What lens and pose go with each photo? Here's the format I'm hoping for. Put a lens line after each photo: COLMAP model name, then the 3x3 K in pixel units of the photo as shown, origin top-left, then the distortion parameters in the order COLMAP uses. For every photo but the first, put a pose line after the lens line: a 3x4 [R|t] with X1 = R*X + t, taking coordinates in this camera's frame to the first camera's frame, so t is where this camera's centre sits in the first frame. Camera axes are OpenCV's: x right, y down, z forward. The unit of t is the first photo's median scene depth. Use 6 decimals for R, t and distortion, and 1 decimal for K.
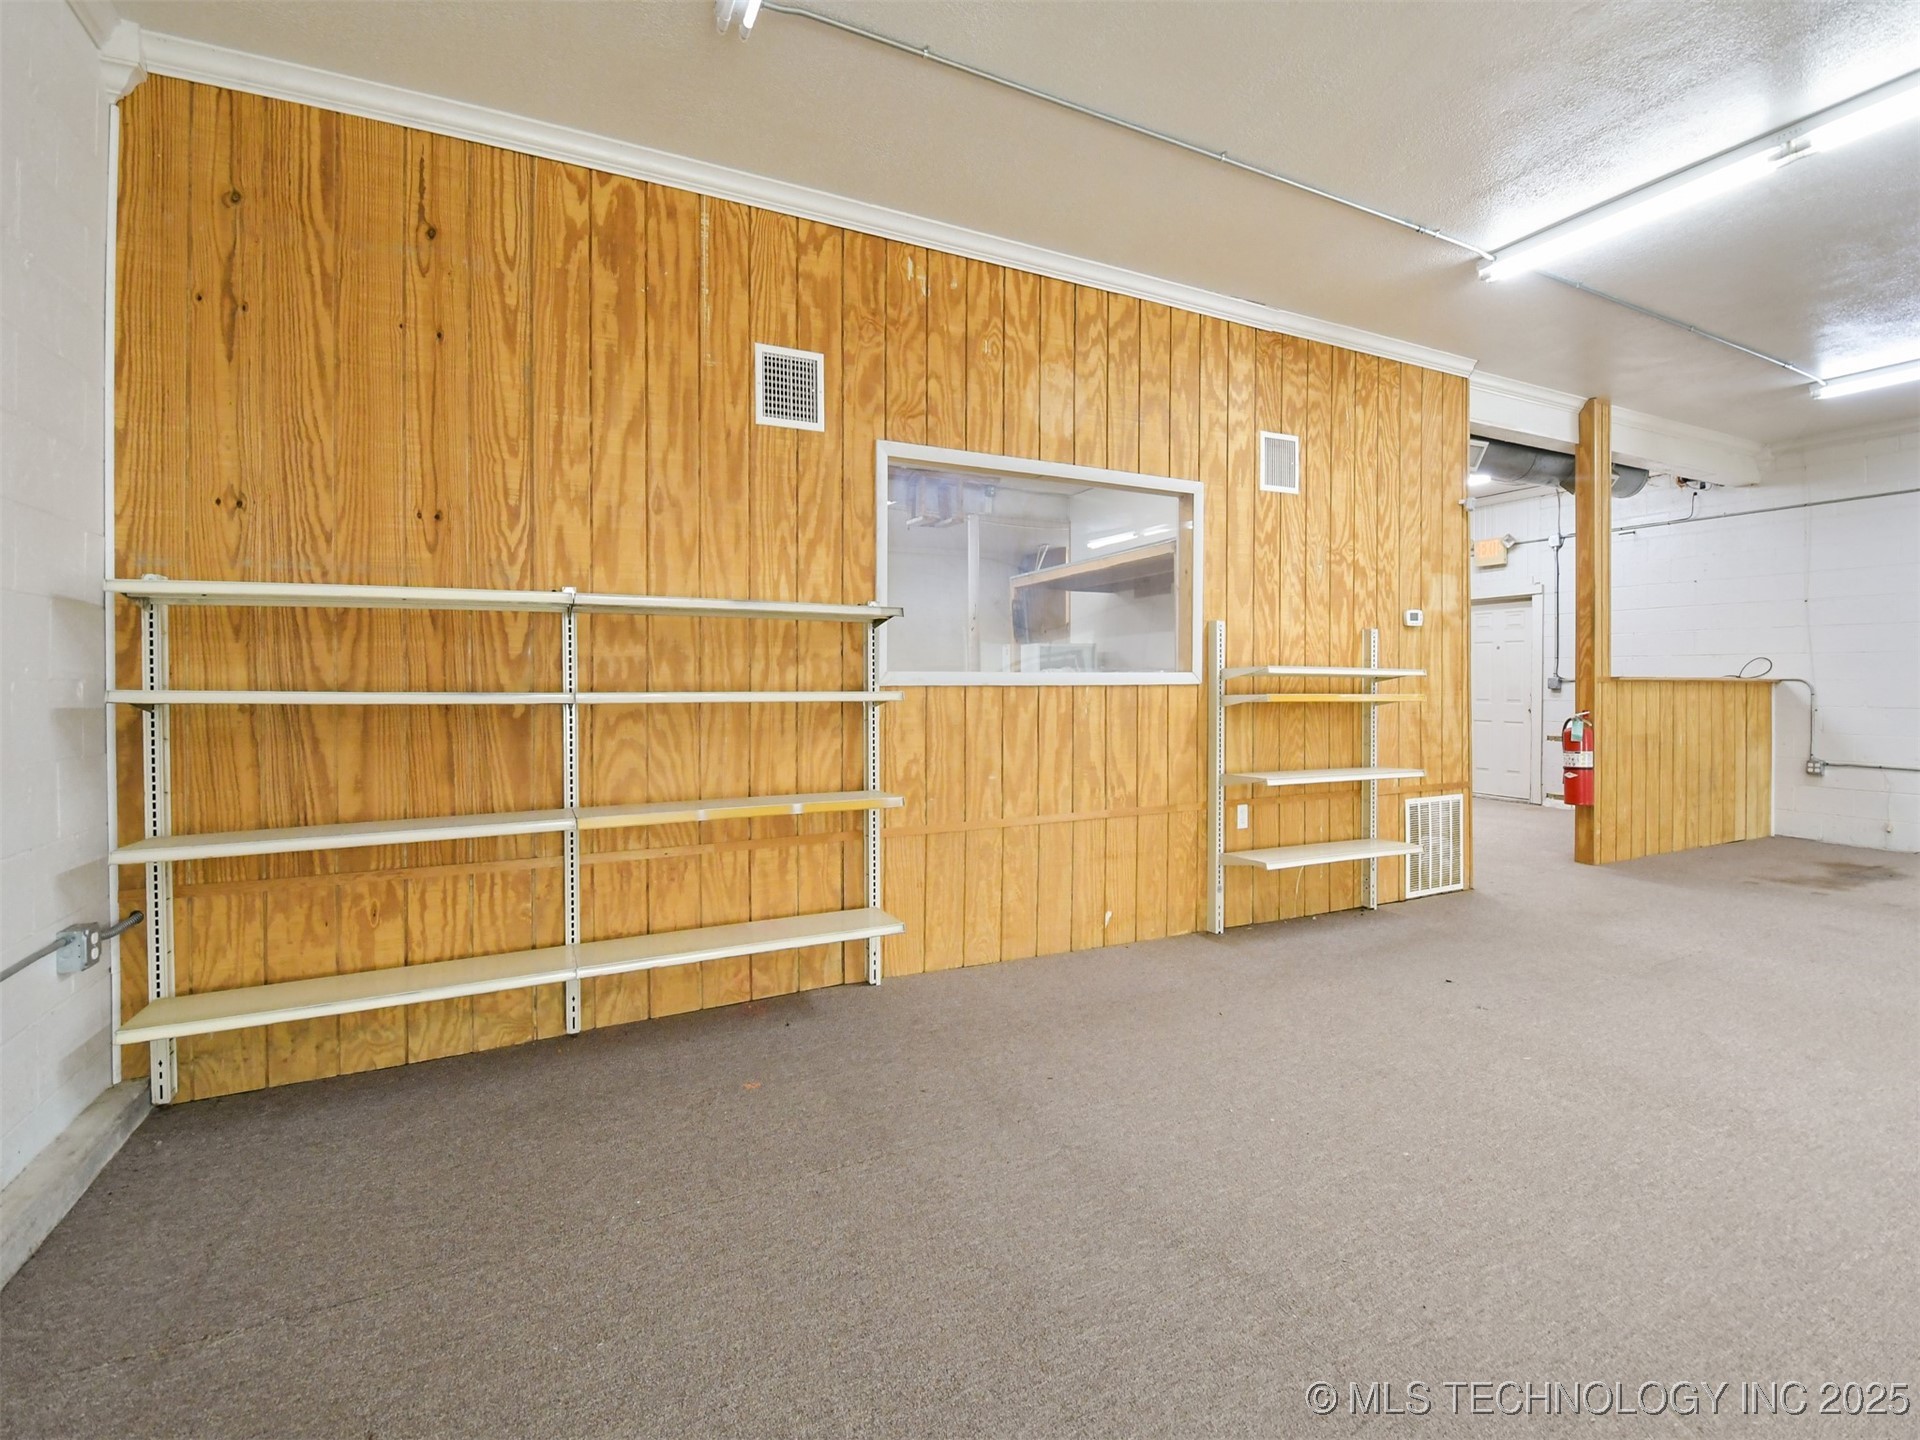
lens RADIAL K [[858.0, 0, 956.1], [0, 858.0, 689.4], [0, 0, 1]] dist [0.026130, -0.028961]
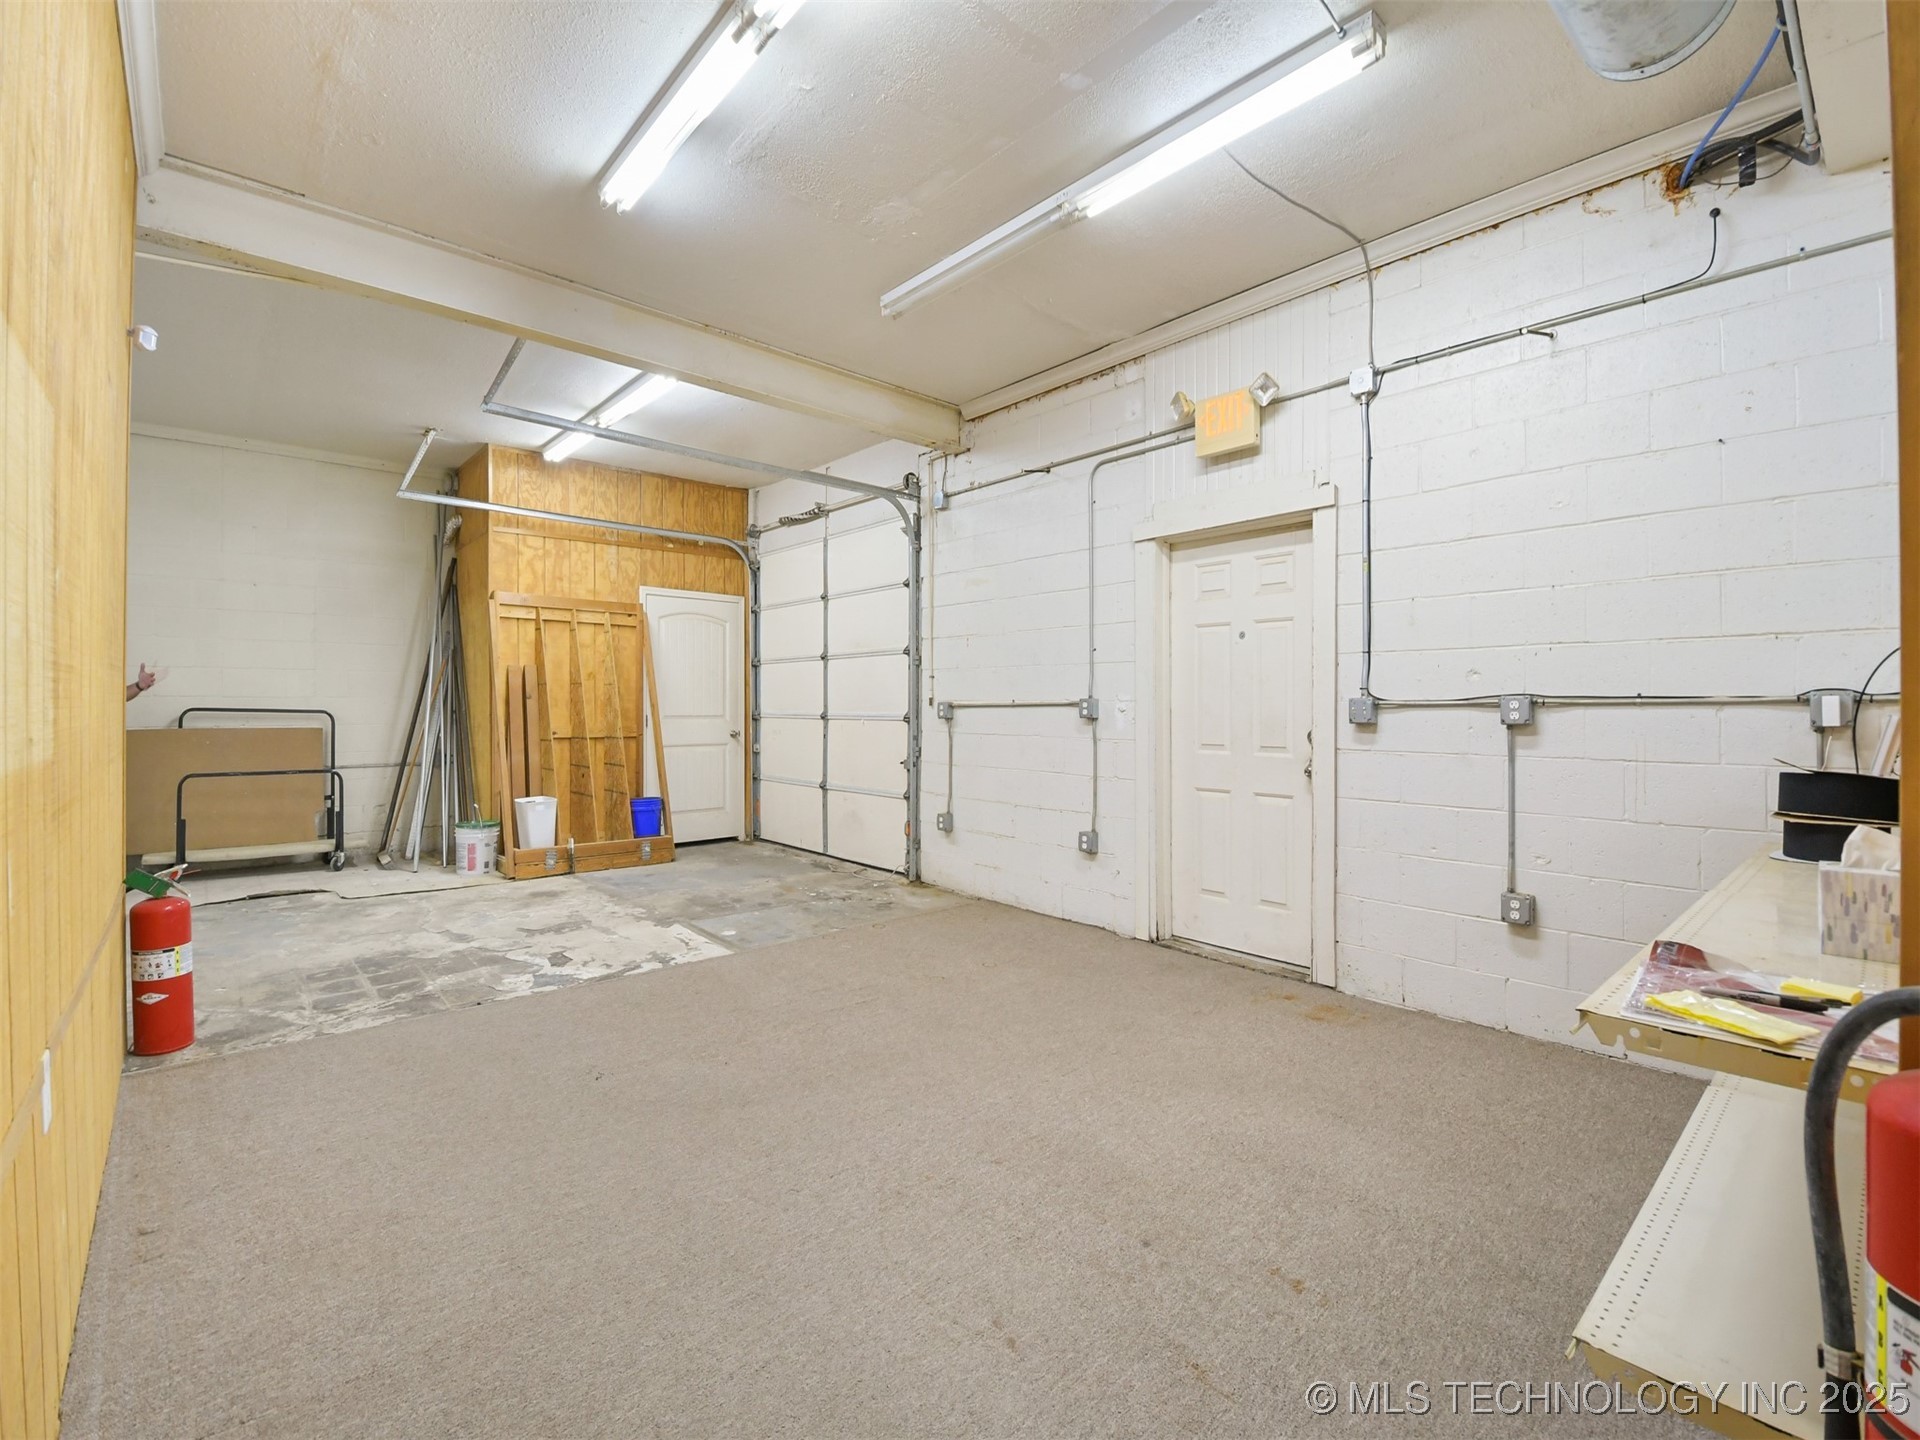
lens RADIAL K [[848.1, 0, 958.0], [0, 848.1, 708.0], [0, 0, 1]] dist [0.017885, -0.021919]
pose [[0.963878, 0.004575, 0.266306, 0.834776], [-0.001562, 0.999932, -0.011527, -0.007339], [-0.266341, 0.010694, 0.963820, 1.395124]]
